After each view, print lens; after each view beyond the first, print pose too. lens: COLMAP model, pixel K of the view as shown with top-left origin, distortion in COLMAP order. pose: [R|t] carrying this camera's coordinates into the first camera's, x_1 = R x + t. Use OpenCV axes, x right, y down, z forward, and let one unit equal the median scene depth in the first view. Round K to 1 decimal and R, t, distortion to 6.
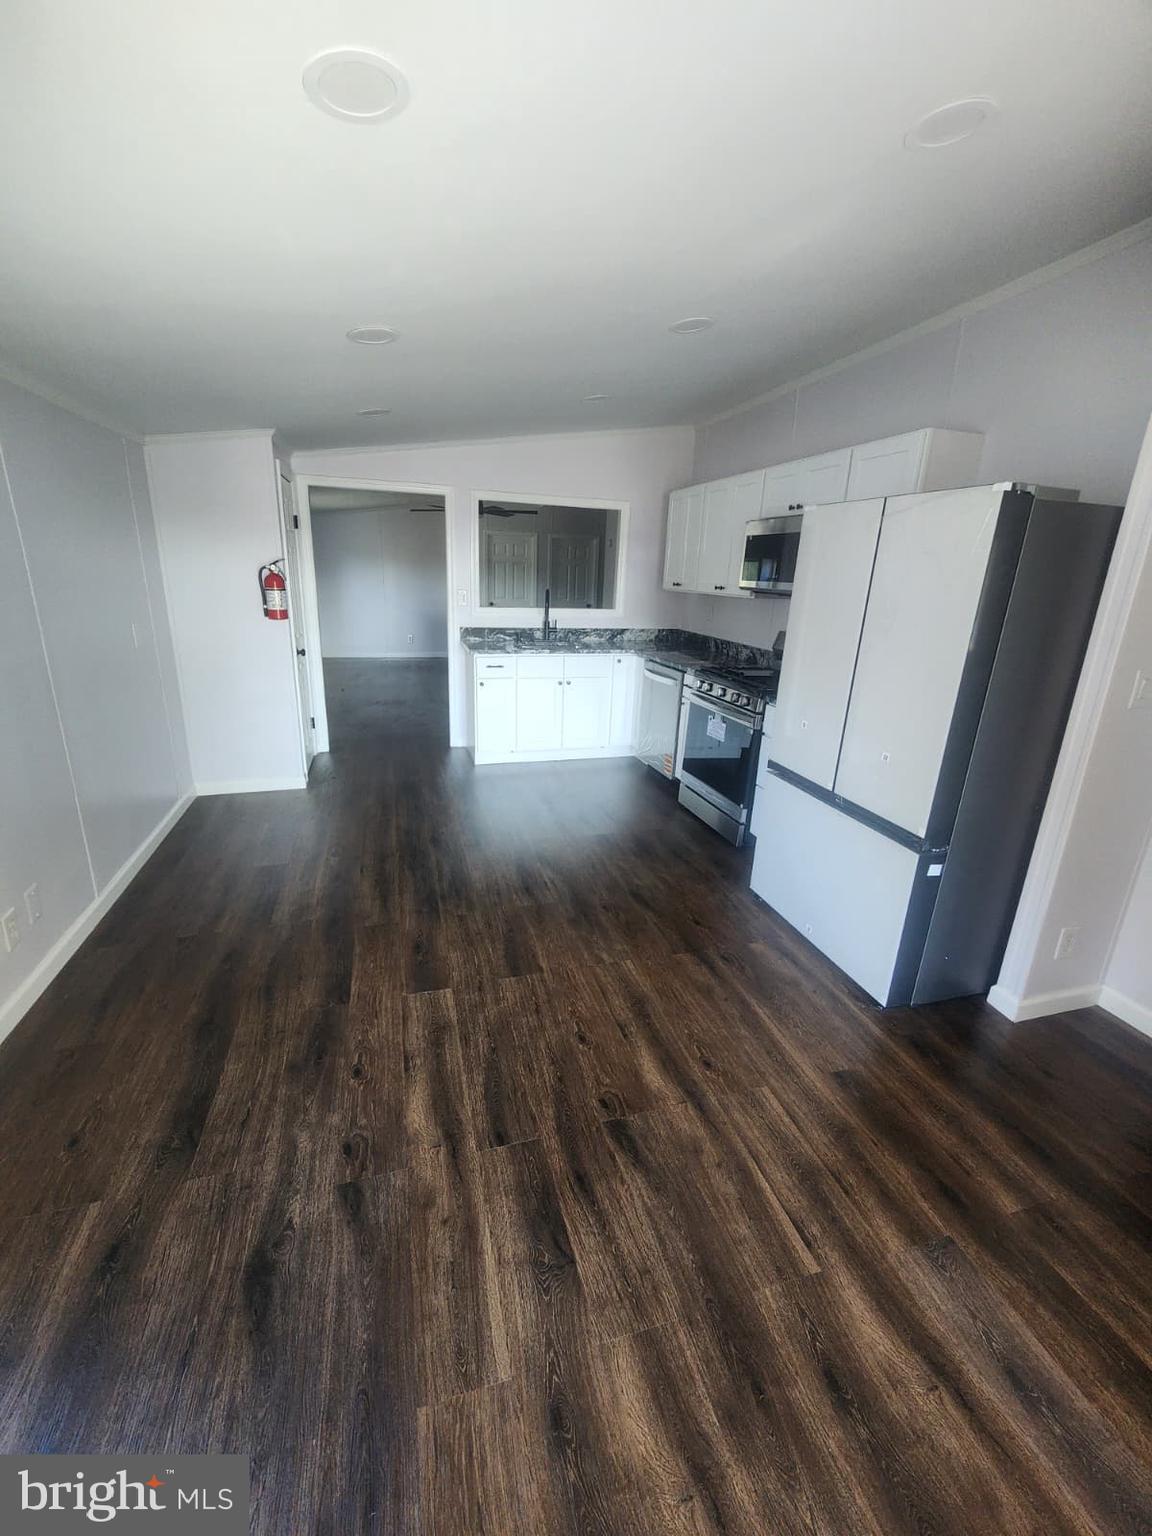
lens RADIAL K [[628.1, 0, 573.5], [0, 628.1, 762.7], [0, 0, 1]] dist [-0.000737, 0.000109]
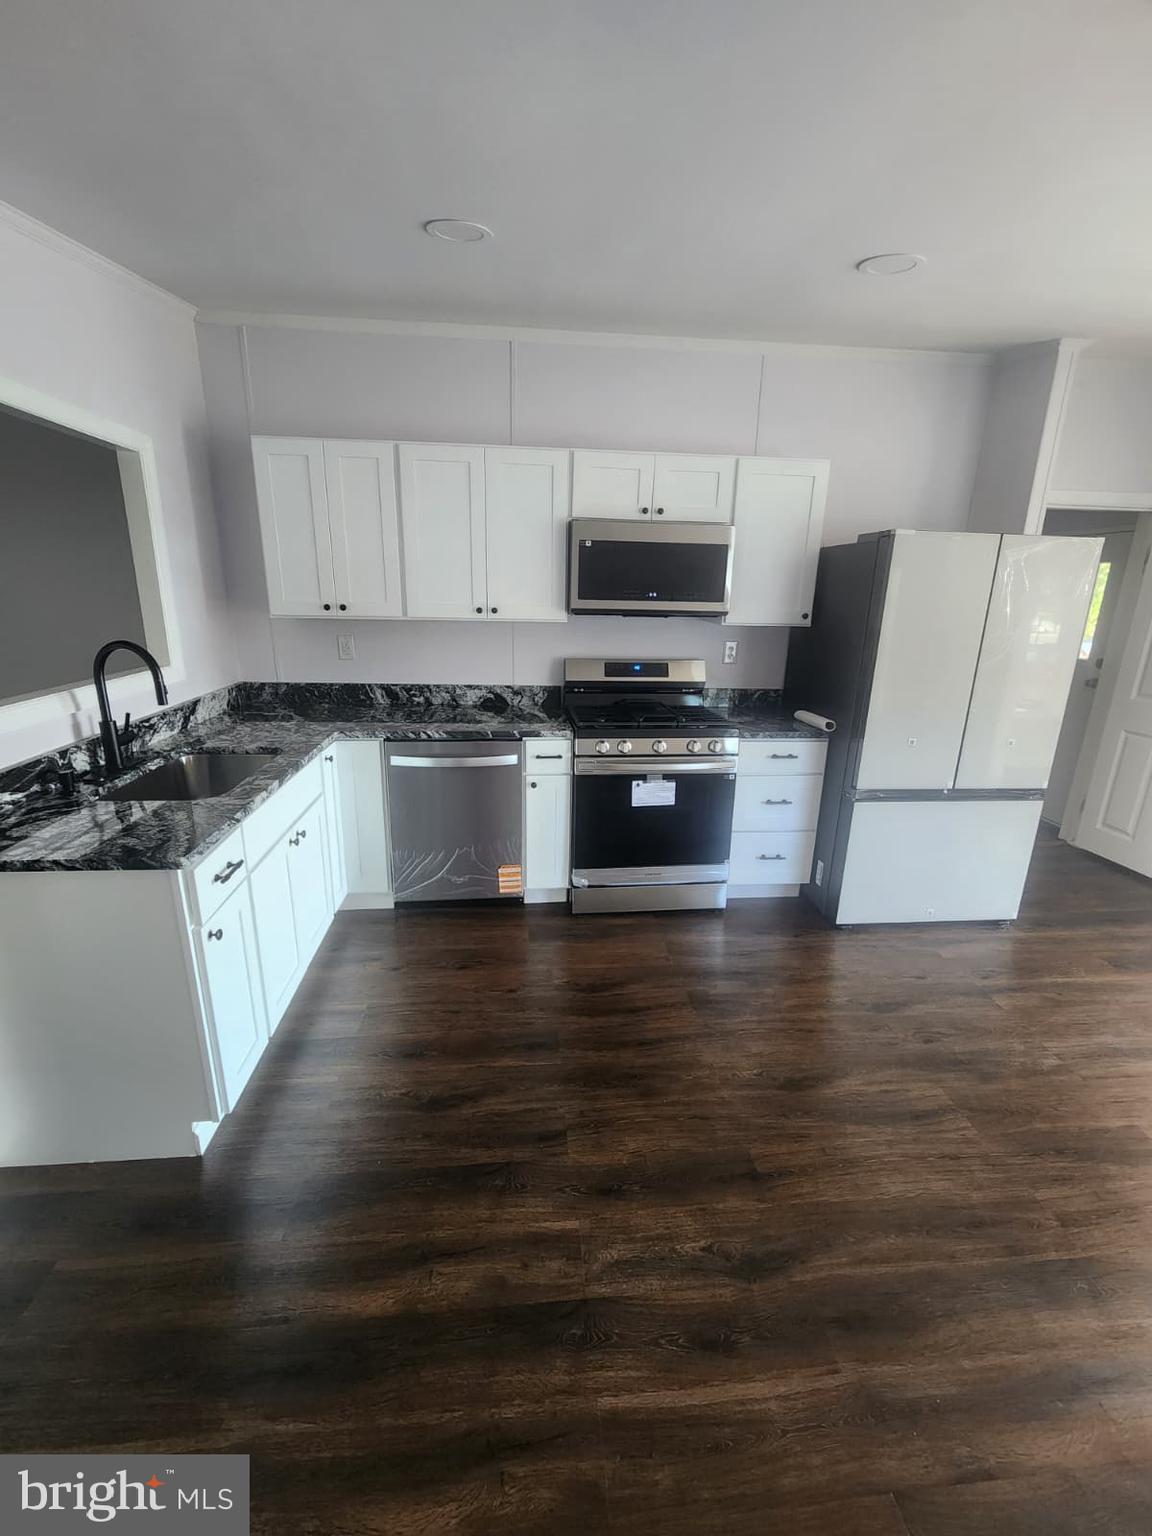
lens RADIAL K [[628.1, 0, 570.4], [0, 628.1, 768.9], [0, 0, 1]] dist [-0.000737, 0.000109]
pose [[0.188871, -0.304714, 0.933530, -0.419858], [0.274590, 0.929106, 0.247715, -0.251553], [-0.942830, 0.209552, 0.259152, 0.743343]]
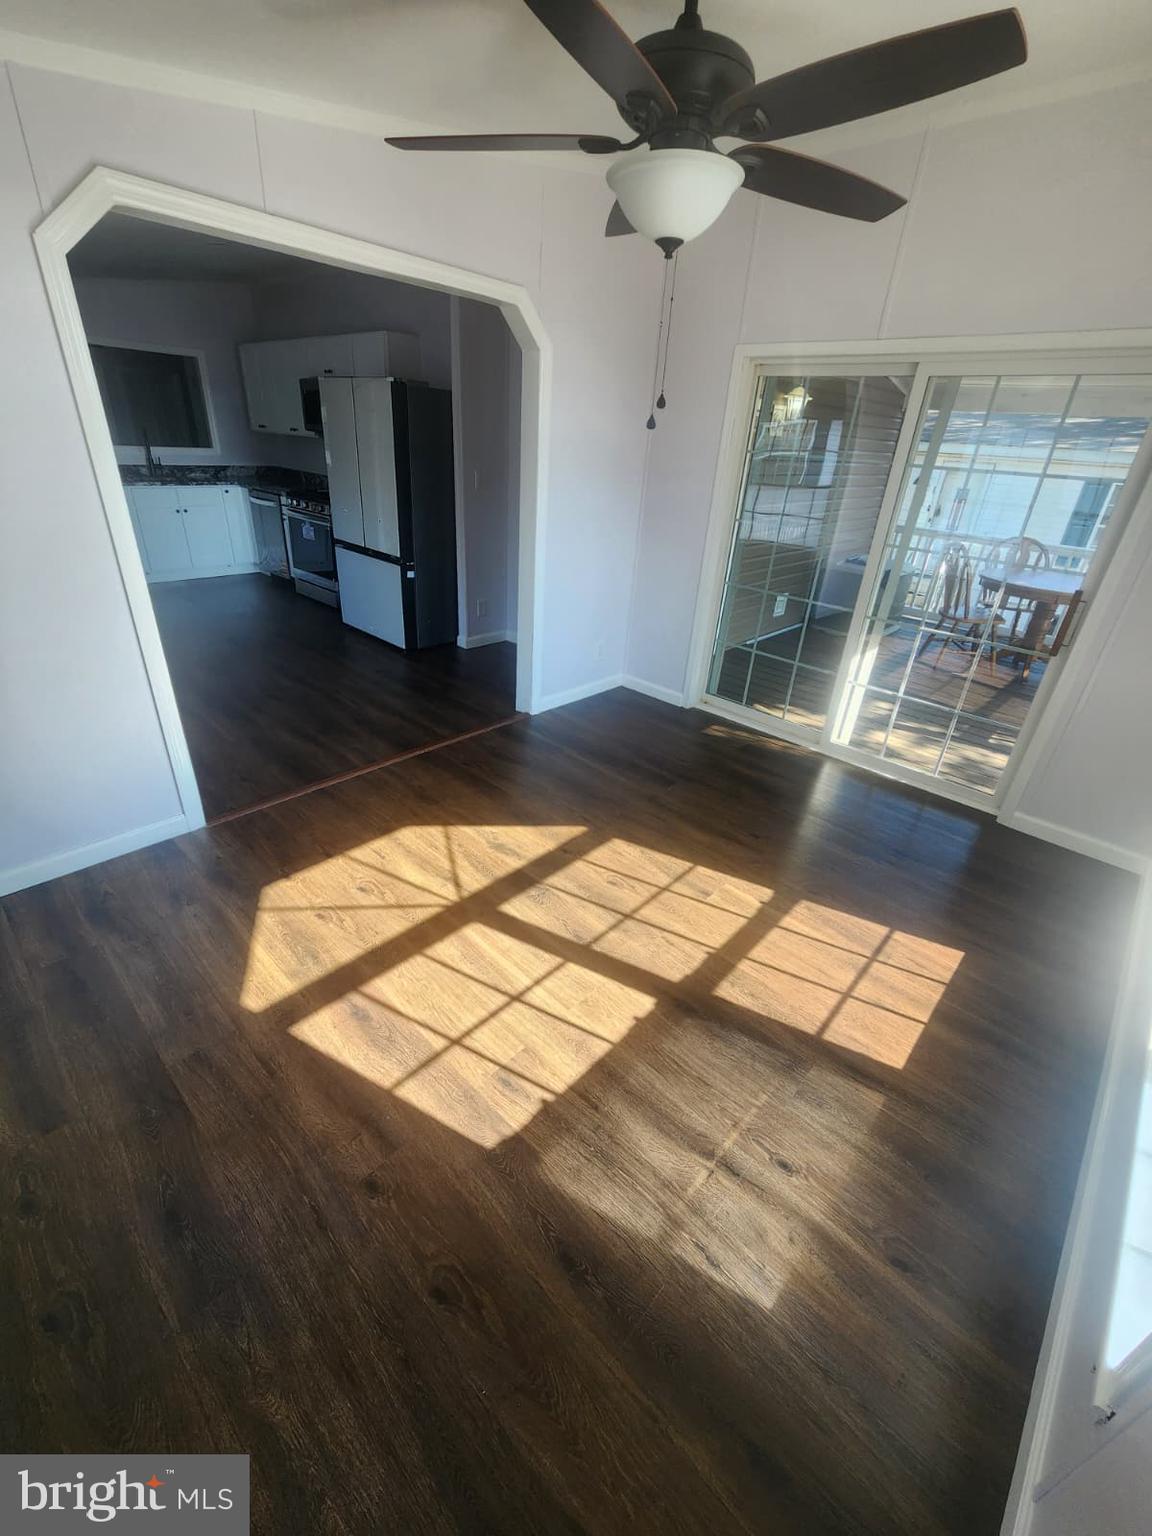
lens RADIAL K [[628.1, 0, 568.7], [0, 628.1, 762.8], [0, 0, 1]] dist [-0.000737, 0.000109]
pose [[0.863097, -0.221318, 0.453963, -0.029764], [0.122163, 0.963664, 0.237548, 0.160779], [-0.490041, -0.149569, 0.858771, -0.545518]]
